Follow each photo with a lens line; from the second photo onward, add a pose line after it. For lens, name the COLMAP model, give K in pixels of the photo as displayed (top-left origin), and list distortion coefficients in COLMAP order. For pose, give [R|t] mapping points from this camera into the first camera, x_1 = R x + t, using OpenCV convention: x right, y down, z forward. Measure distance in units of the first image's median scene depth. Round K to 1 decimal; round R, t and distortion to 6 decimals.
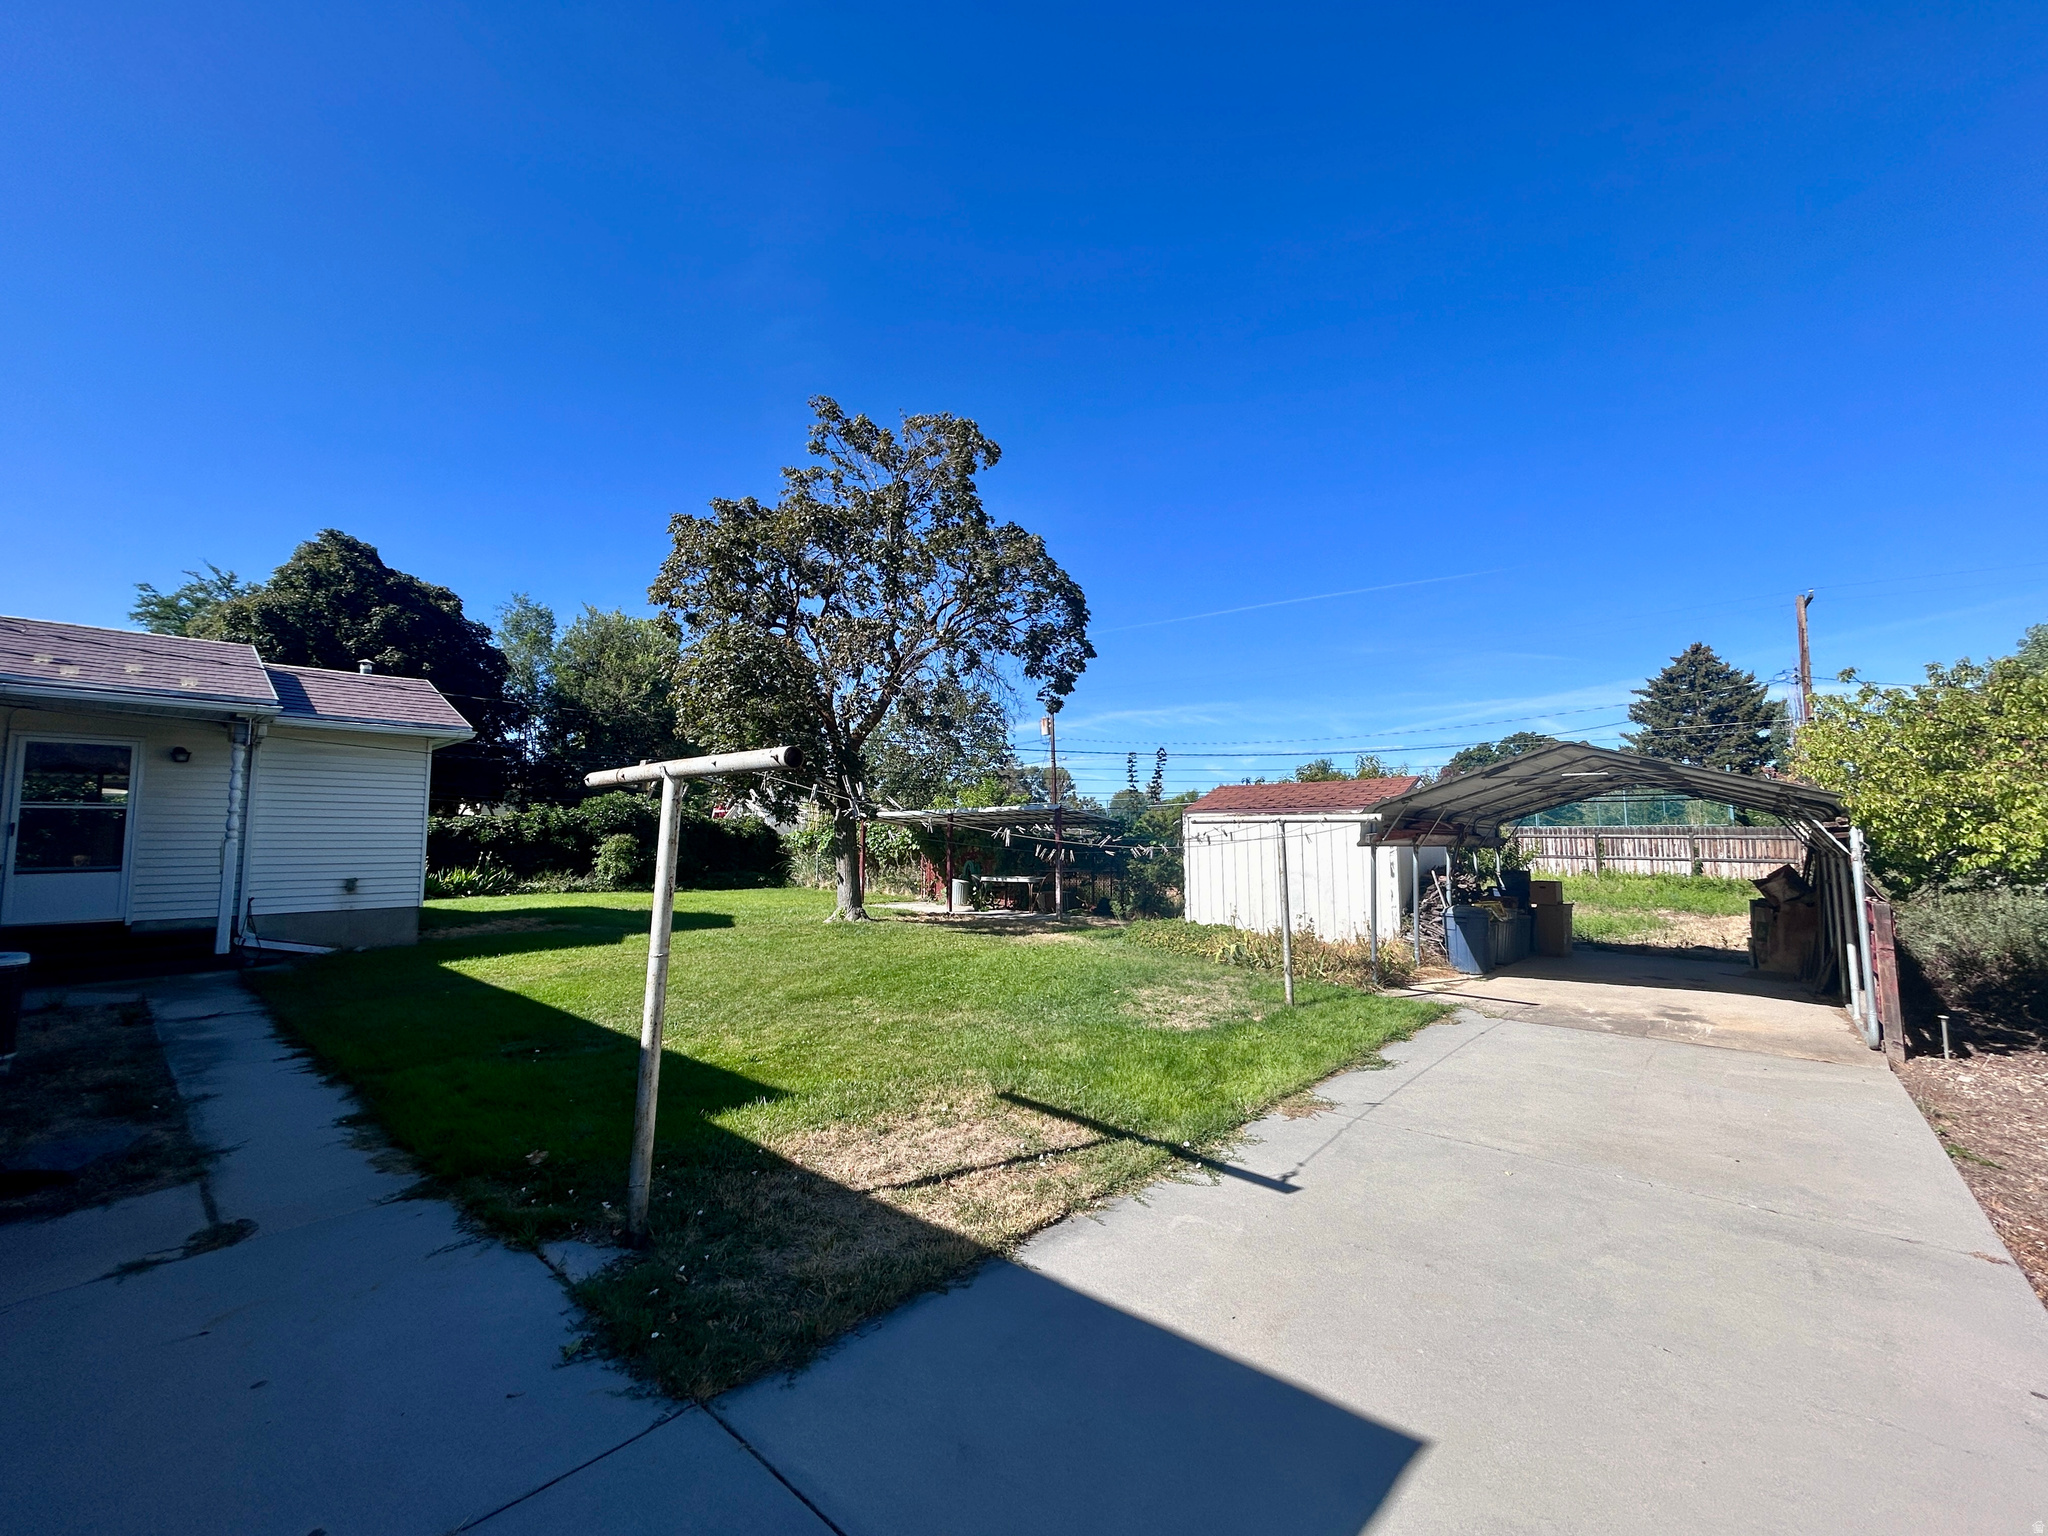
lens RADIAL K [[815.8, 0, 1015.5], [0, 815.8, 759.6], [0, 0, 1]] dist [-0.001093, -0.000663]
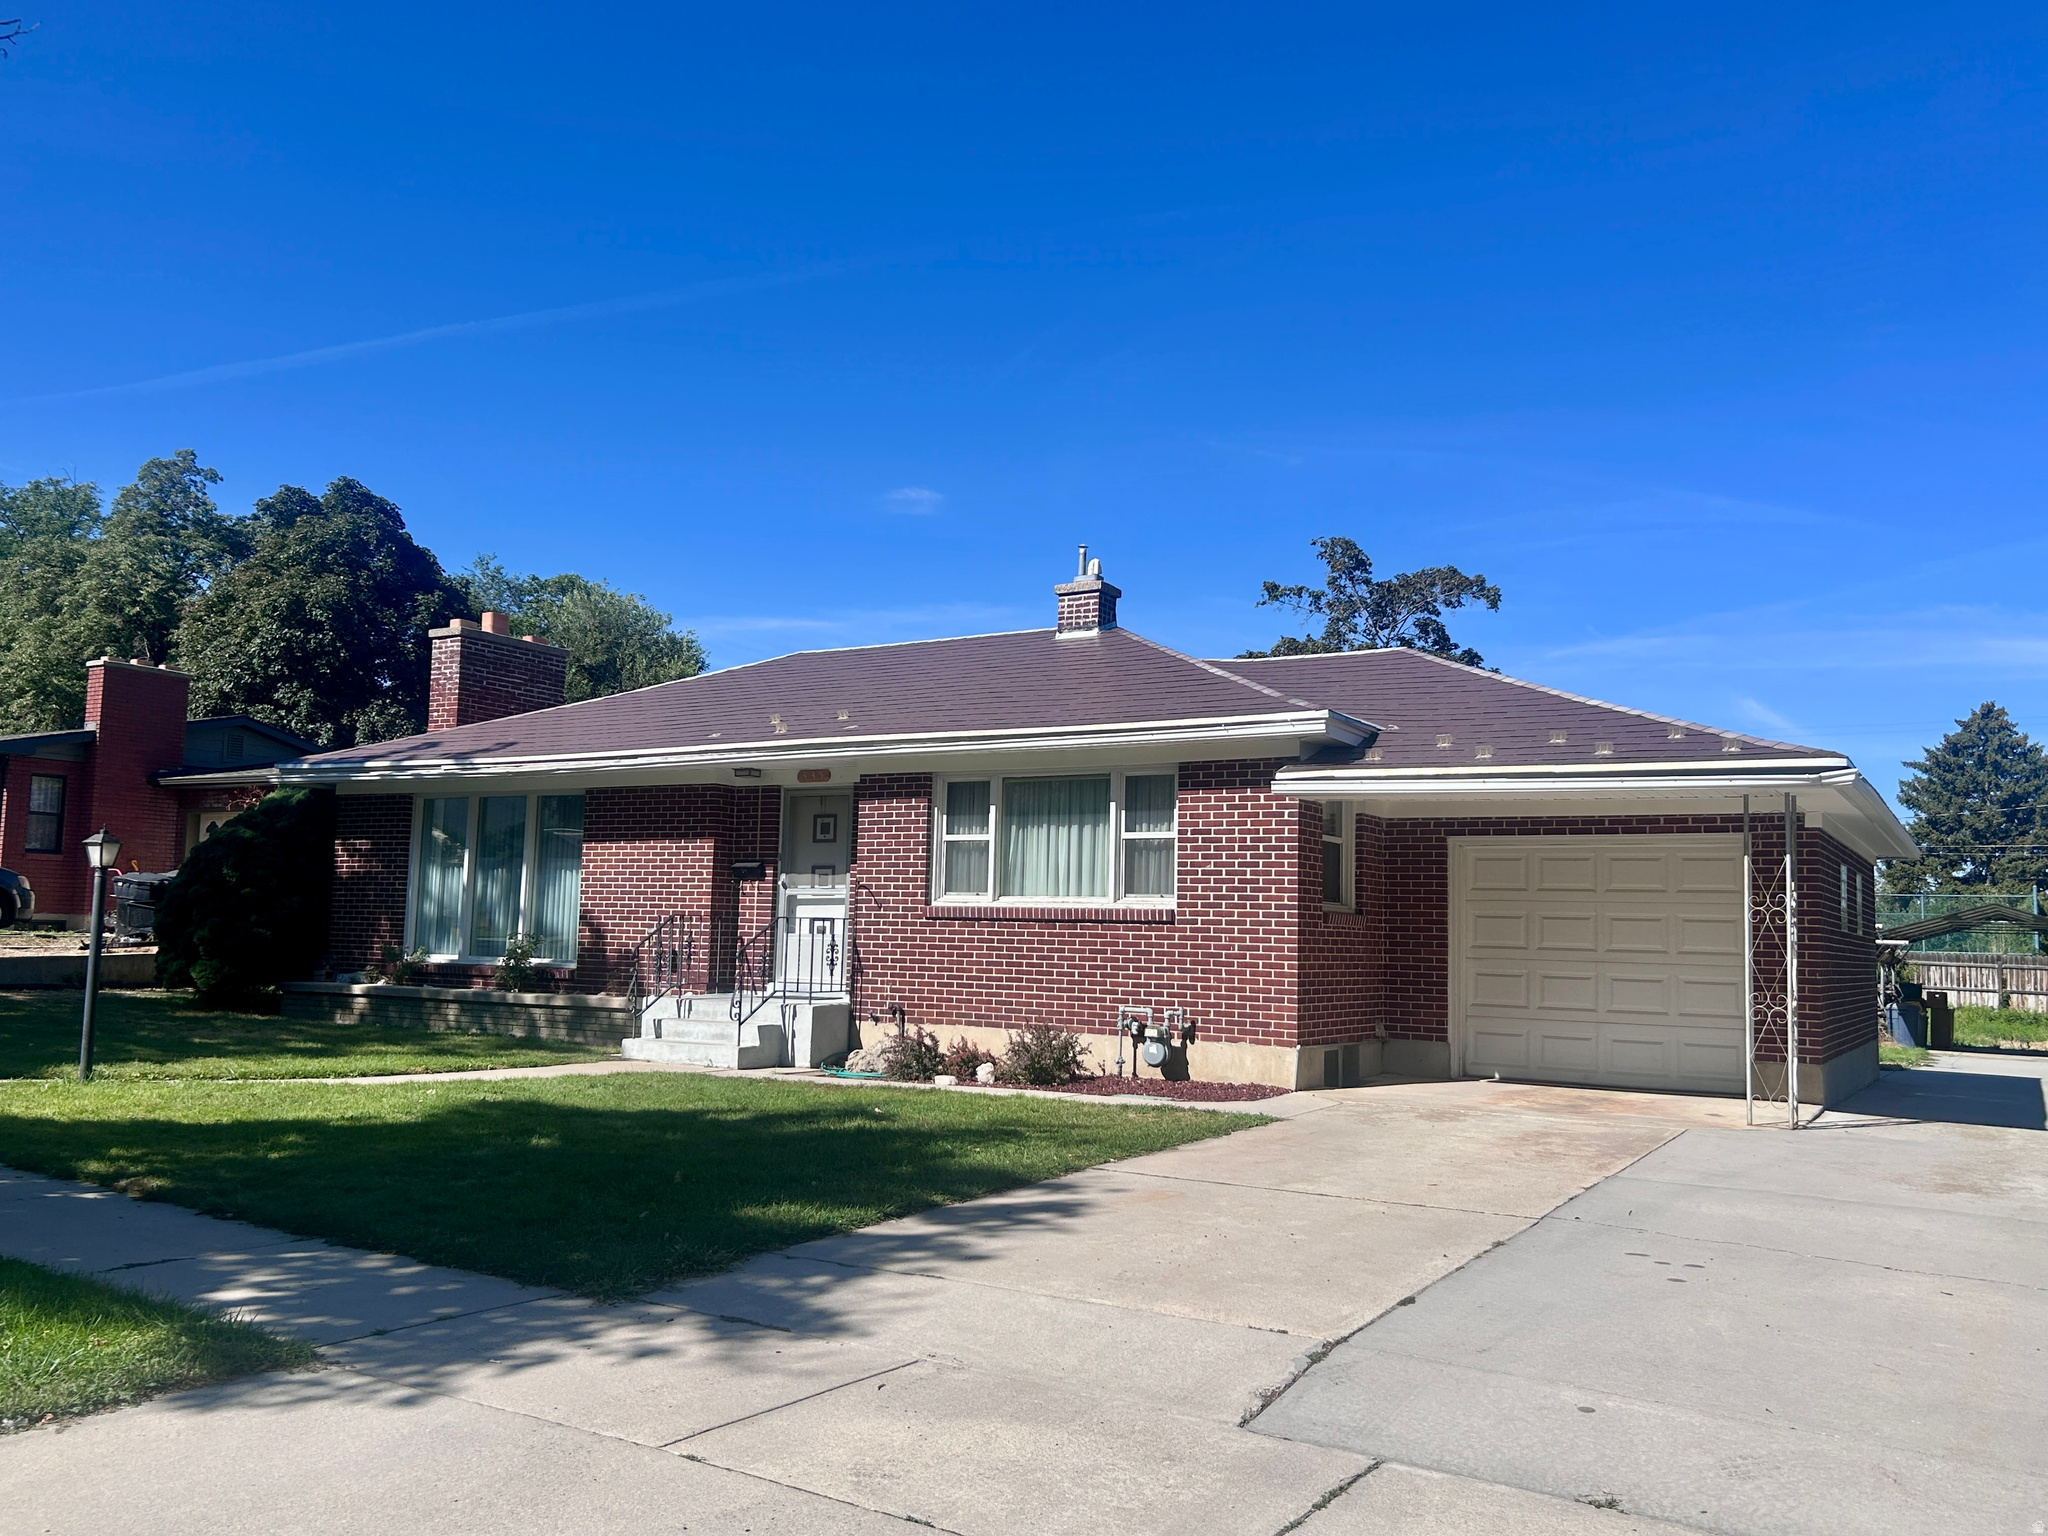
lens RADIAL K [[1661.2, 0, 1025.0], [0, 1661.2, 775.6], [0, 0, 1]] dist [0.035929, -0.005223]
pose [[0.979393, 0.051391, 0.195318, -0.323230], [-0.050817, 0.998676, -0.007951, -0.024926], [-0.195468, -0.002139, 0.980708, -0.330417]]
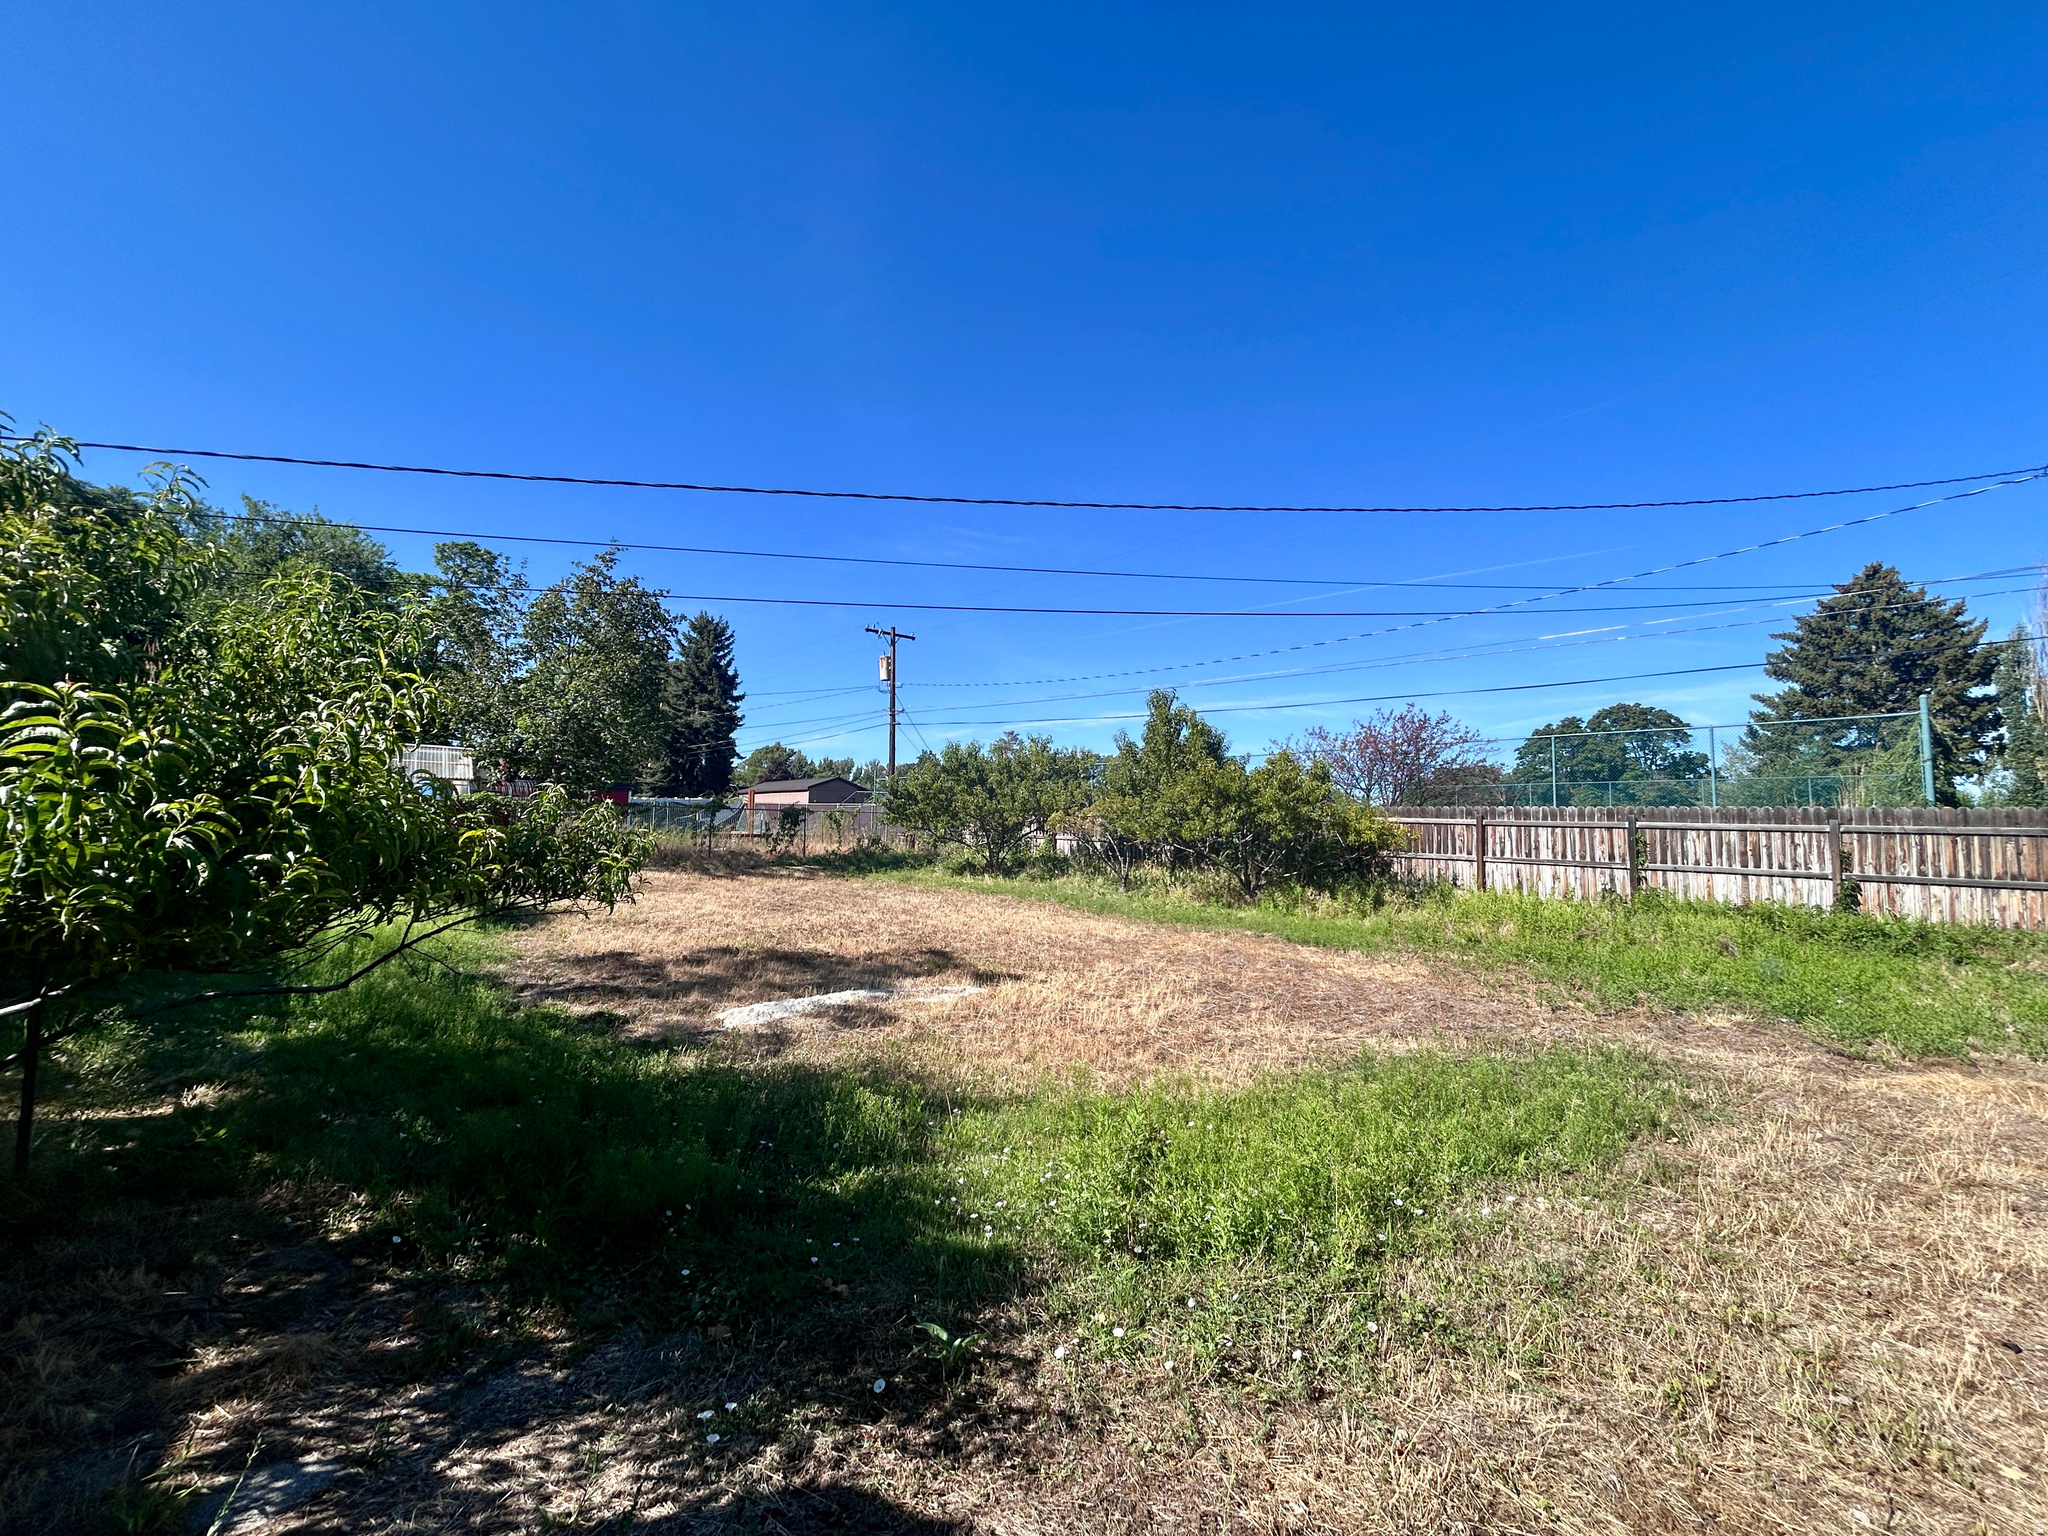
lens RADIAL K [[815.8, 0, 1029.2], [0, 815.8, 761.5], [0, 0, 1]] dist [-0.001093, -0.000663]
pose [[0.993833, 0.013302, -0.110083, 0.219147], [-0.012209, 0.999869, 0.010601, 0.029851], [0.110209, -0.009192, 0.993866, 0.252424]]
